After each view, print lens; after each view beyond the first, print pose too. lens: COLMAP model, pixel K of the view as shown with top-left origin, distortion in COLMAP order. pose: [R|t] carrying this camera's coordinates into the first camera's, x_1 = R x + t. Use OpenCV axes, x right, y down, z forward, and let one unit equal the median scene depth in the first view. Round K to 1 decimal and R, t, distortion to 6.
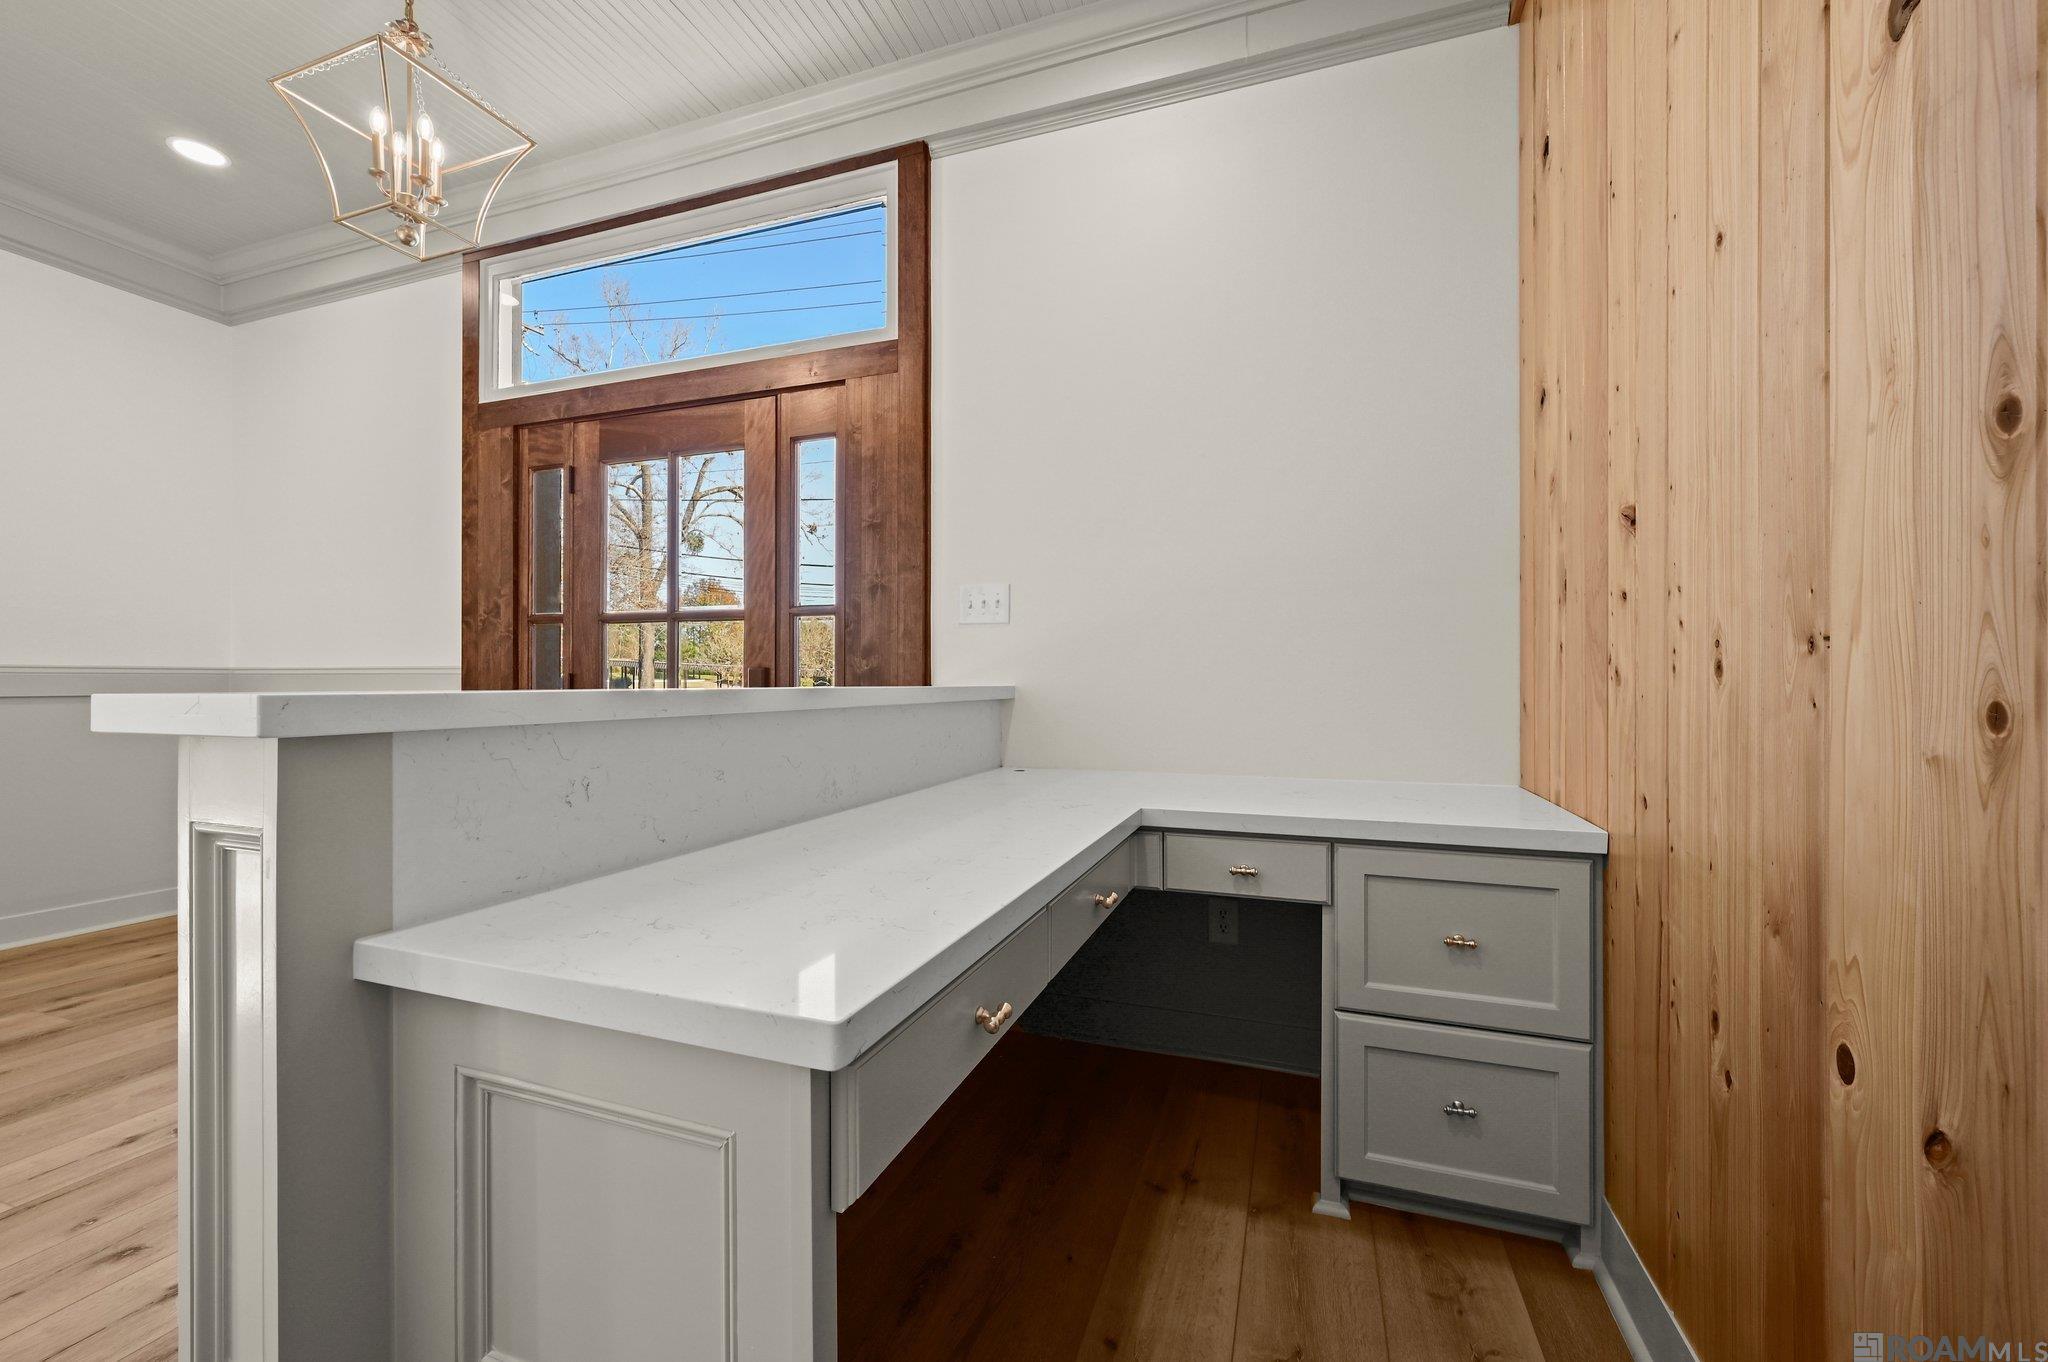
lens RADIAL K [[812.1, 0, 1020.2], [0, 812.1, 683.4], [0, 0, 1]] dist [-0.000883, 0.000455]
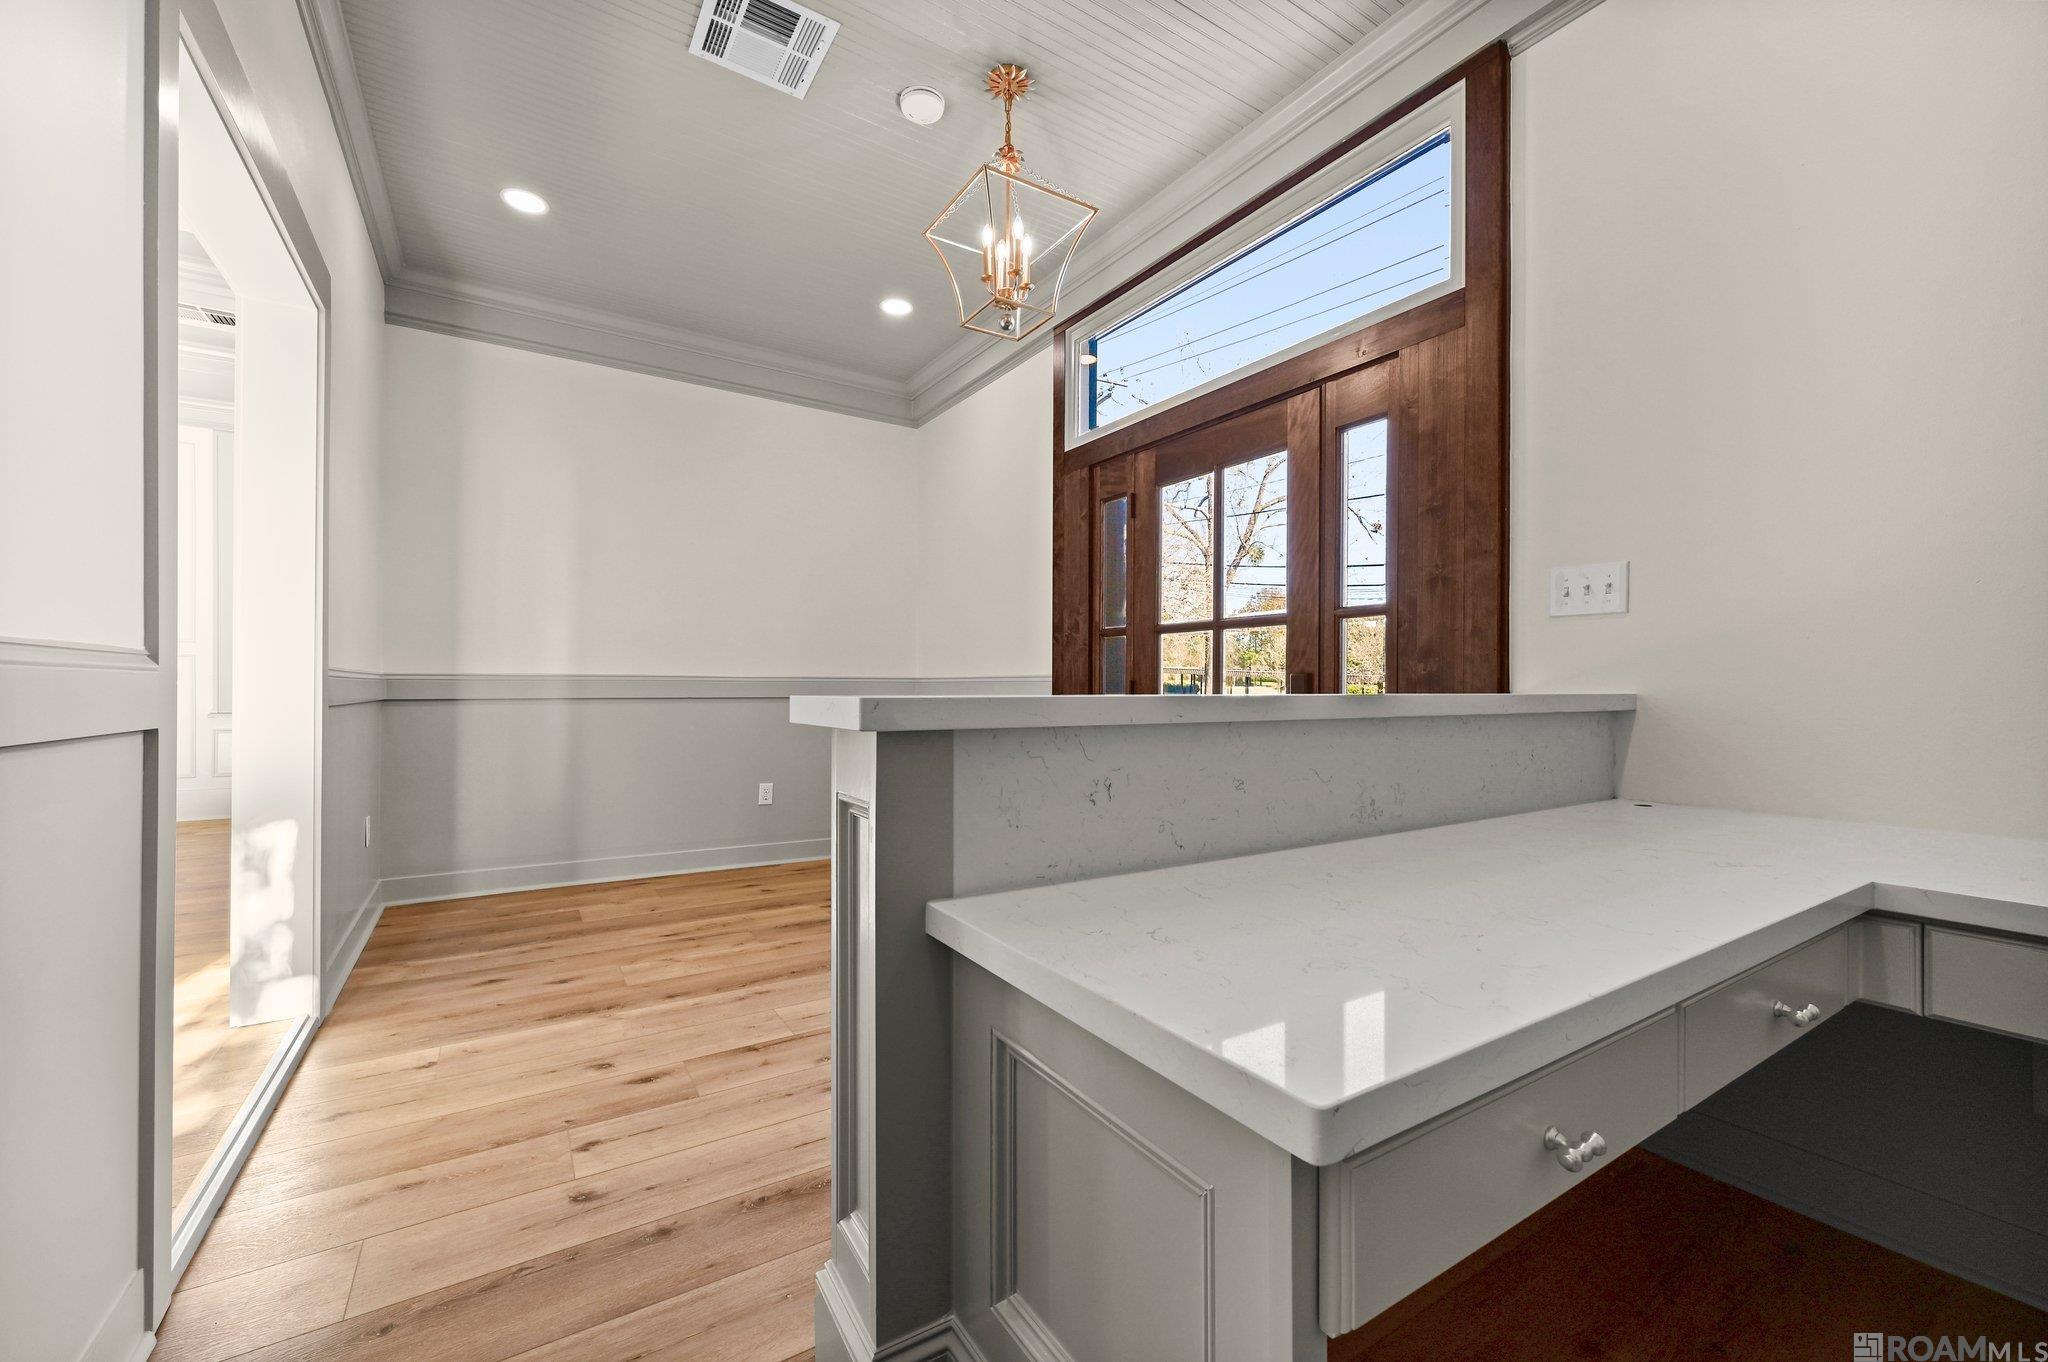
lens RADIAL K [[812.1, 0, 1010.4], [0, 812.1, 688.5], [0, 0, 1]] dist [-0.000883, 0.000455]
pose [[0.782633, 0.001602, -0.622481, 0.008742], [-0.002562, 0.999997, -0.000648, 0.000032], [0.622478, 0.002102, 0.782635, 0.040387]]
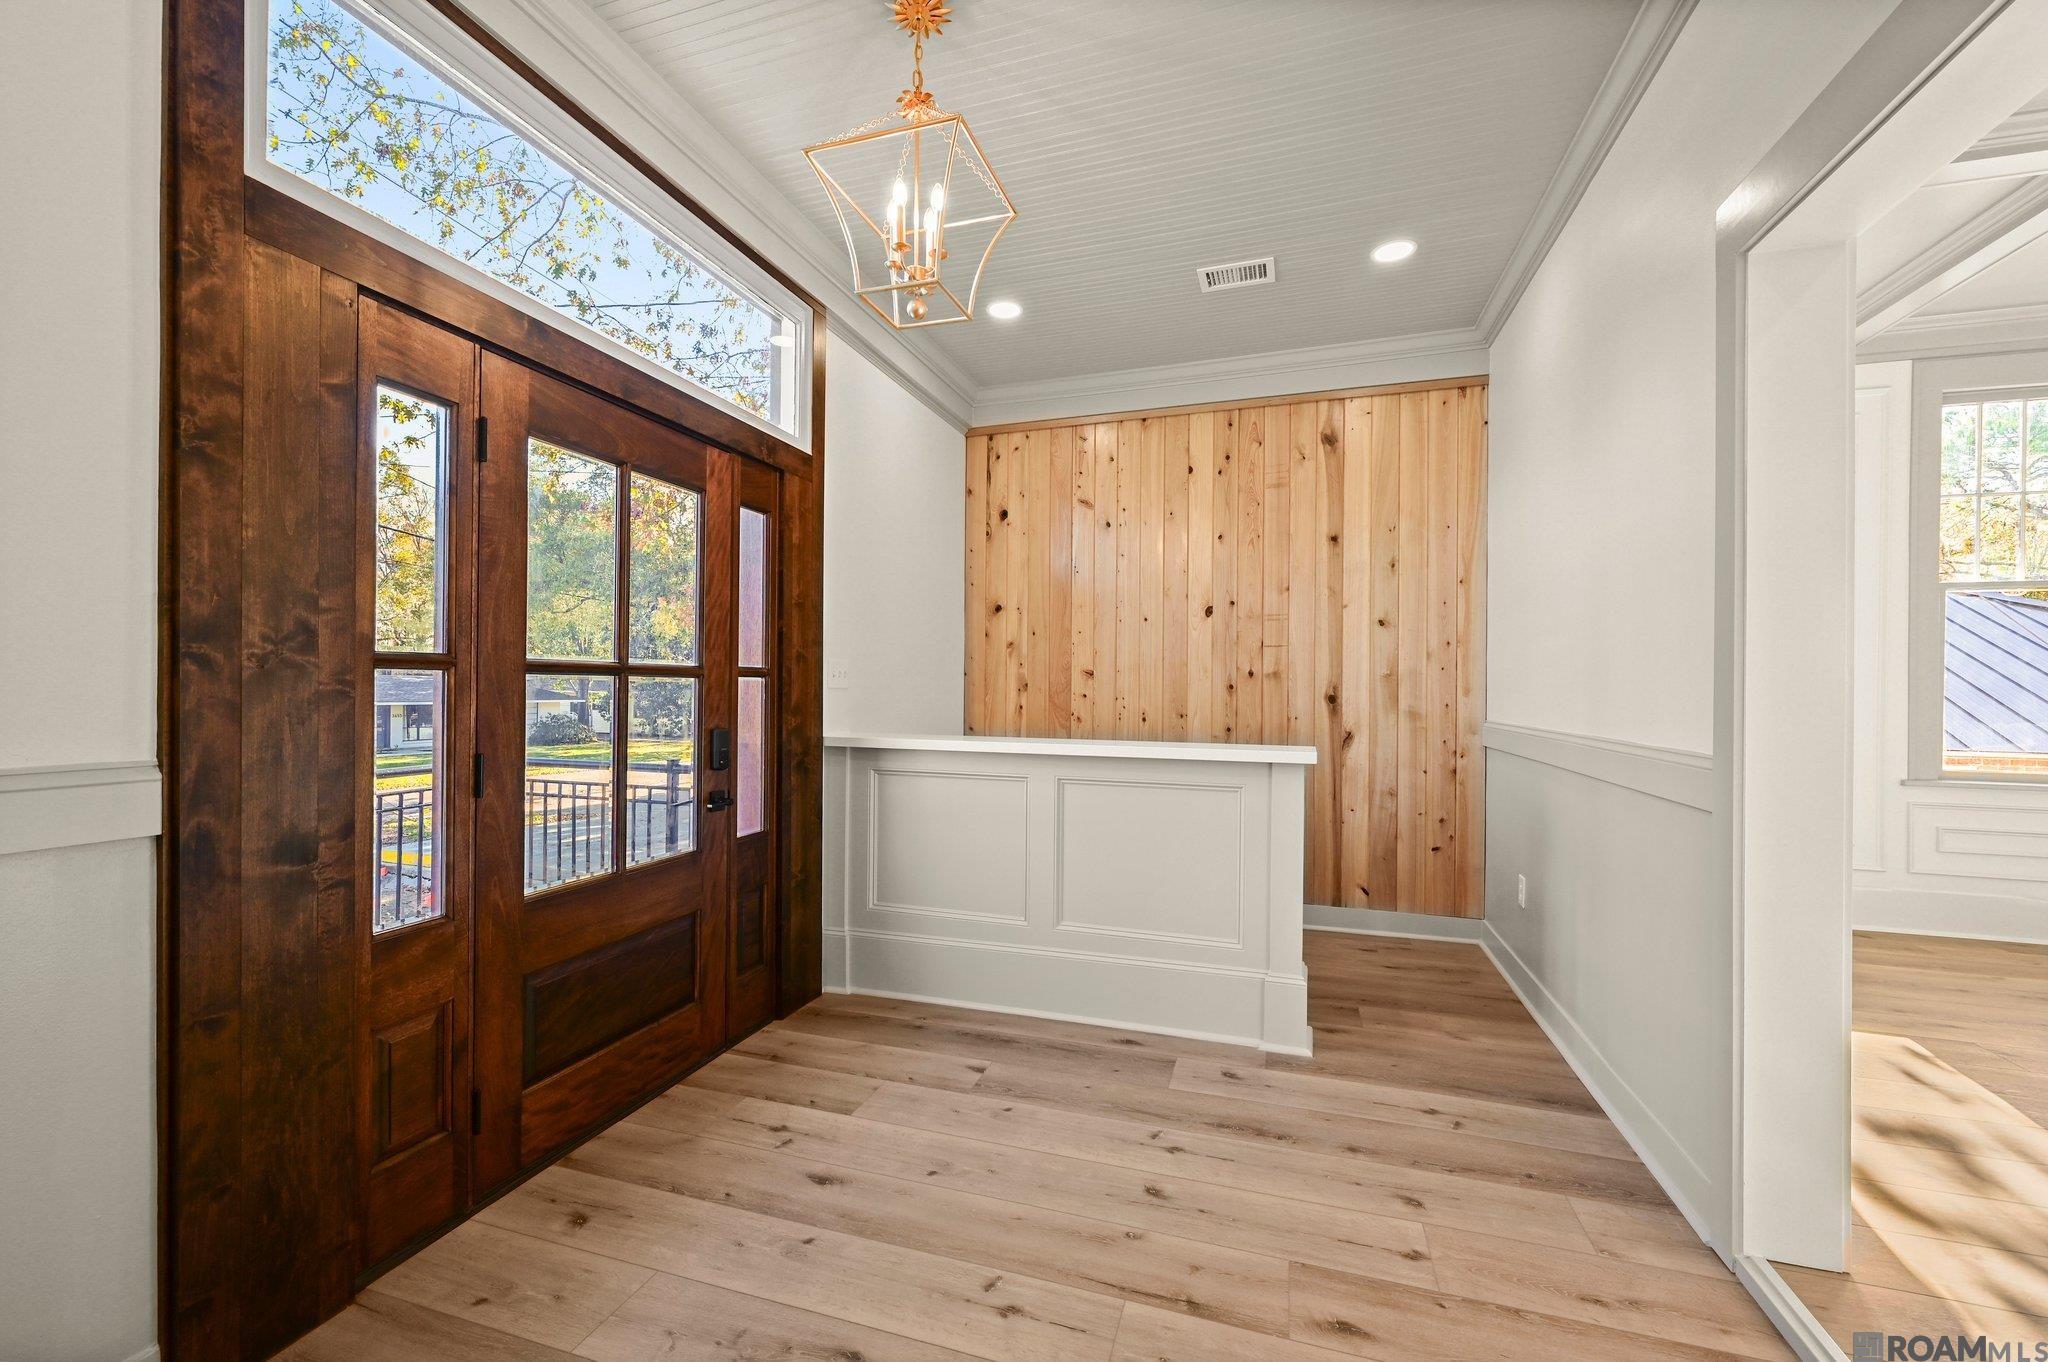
lens RADIAL K [[812.1, 0, 1037.7], [0, 812.1, 688.1], [0, 0, 1]] dist [-0.000883, 0.000455]
pose [[-0.038984, -0.002235, 0.999237, -1.605845], [-0.004576, 0.999987, 0.002058, -0.088275], [-0.999229, -0.004493, -0.038993, 0.815220]]
